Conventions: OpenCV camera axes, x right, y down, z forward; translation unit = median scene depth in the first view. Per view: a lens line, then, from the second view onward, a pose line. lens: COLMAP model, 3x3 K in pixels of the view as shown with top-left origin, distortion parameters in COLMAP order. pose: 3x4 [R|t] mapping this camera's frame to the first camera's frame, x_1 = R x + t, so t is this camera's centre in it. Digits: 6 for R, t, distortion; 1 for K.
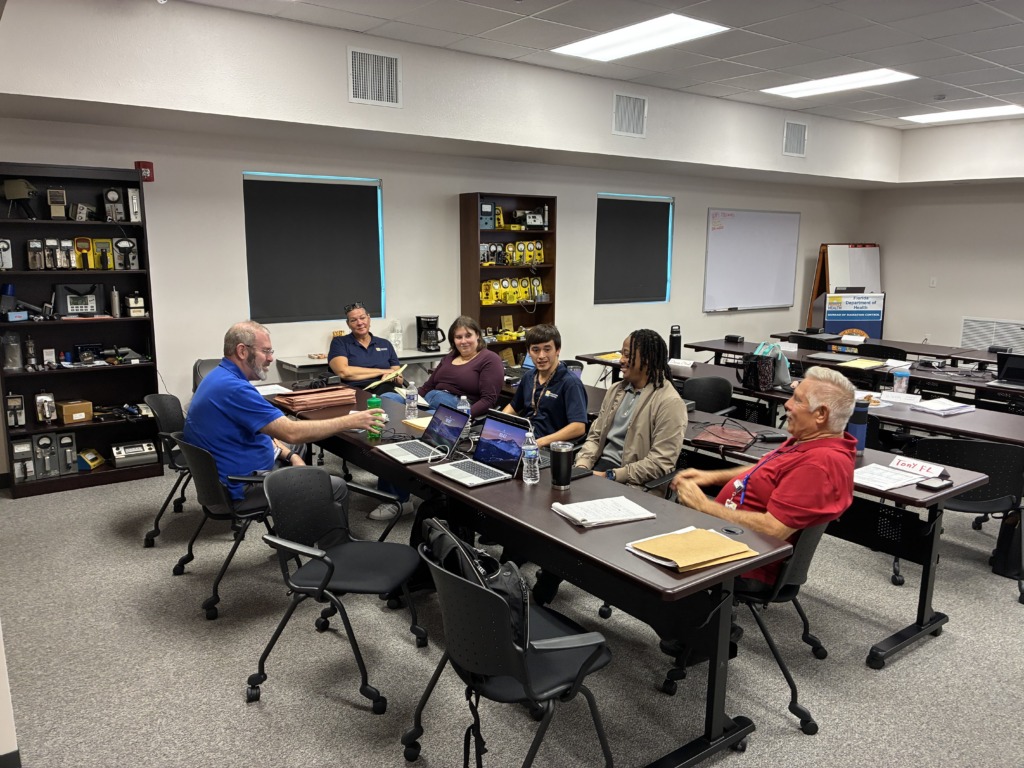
lens RADIAL K [[773.2, 0, 512.0], [0, 773.2, 384.0], [0, 0, 1]] dist [0.002072, 0.000396]
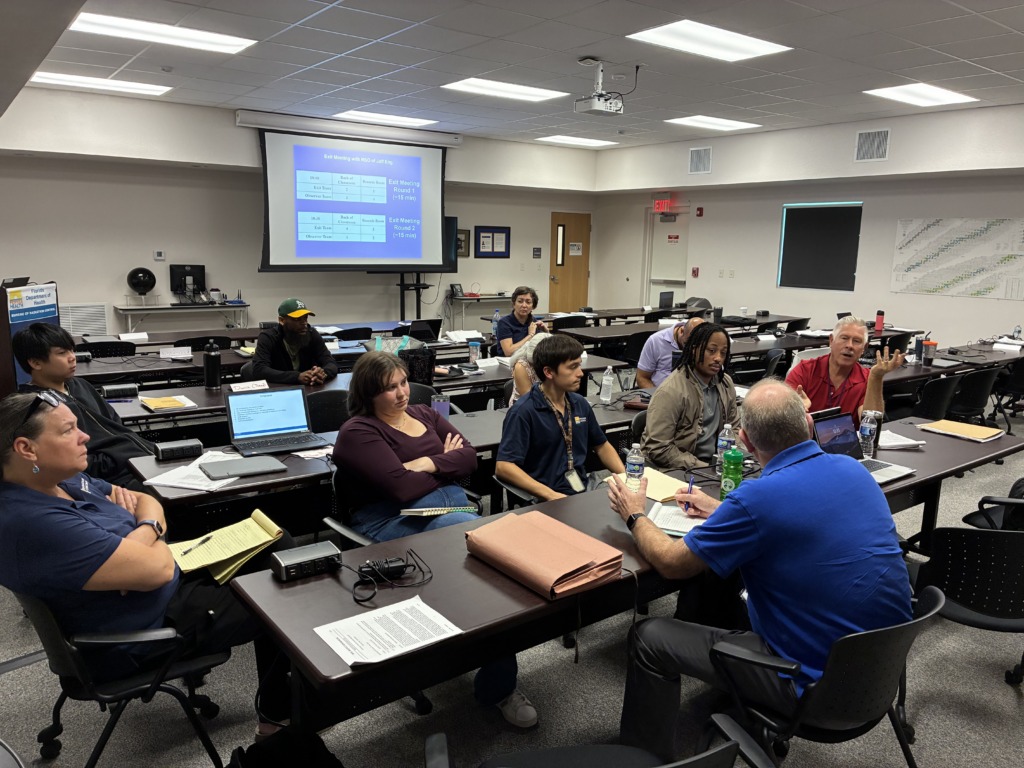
lens RADIAL K [[773.2, 0, 512.0], [0, 773.2, 384.0], [0, 0, 1]] dist [0.002072, 0.000396]
pose [[-0.002940, -0.196749, 0.980449, -0.496212], [0.162614, 0.967309, 0.194600, -0.129406], [-0.986685, 0.160007, 0.029150, 0.697689]]
